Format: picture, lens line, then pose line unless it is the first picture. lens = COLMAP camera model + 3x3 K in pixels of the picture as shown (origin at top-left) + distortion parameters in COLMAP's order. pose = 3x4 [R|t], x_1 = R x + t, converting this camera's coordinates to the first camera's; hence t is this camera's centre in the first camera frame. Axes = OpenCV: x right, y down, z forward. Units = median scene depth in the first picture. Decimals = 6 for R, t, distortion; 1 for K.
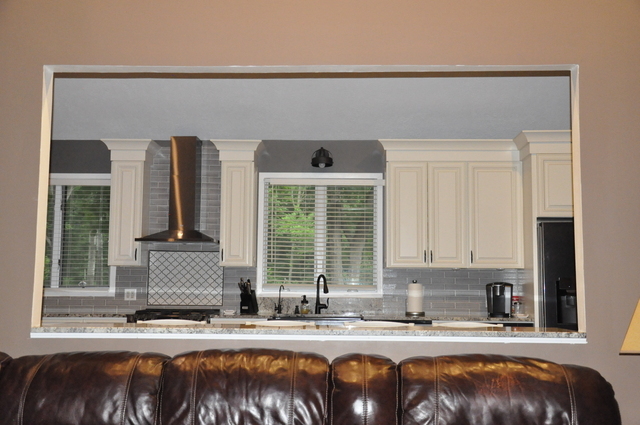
lens RADIAL K [[743.6, 0, 319.8], [0, 743.6, 211.4], [0, 0, 1]] dist [-0.035328, 0.000000]
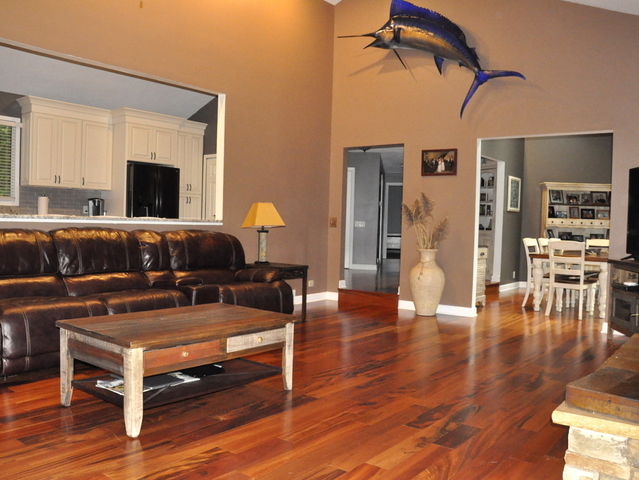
lens RADIAL K [[554.5, 0, 319.2], [0, 554.5, 240.5], [0, 0, 1]] dist [0.017701, 0.011421]
pose [[0.597707, -0.022963, 0.801386, -0.453030], [-0.098617, 0.989893, 0.101917, 0.015256], [-0.795626, -0.139947, 0.589401, -0.120437]]
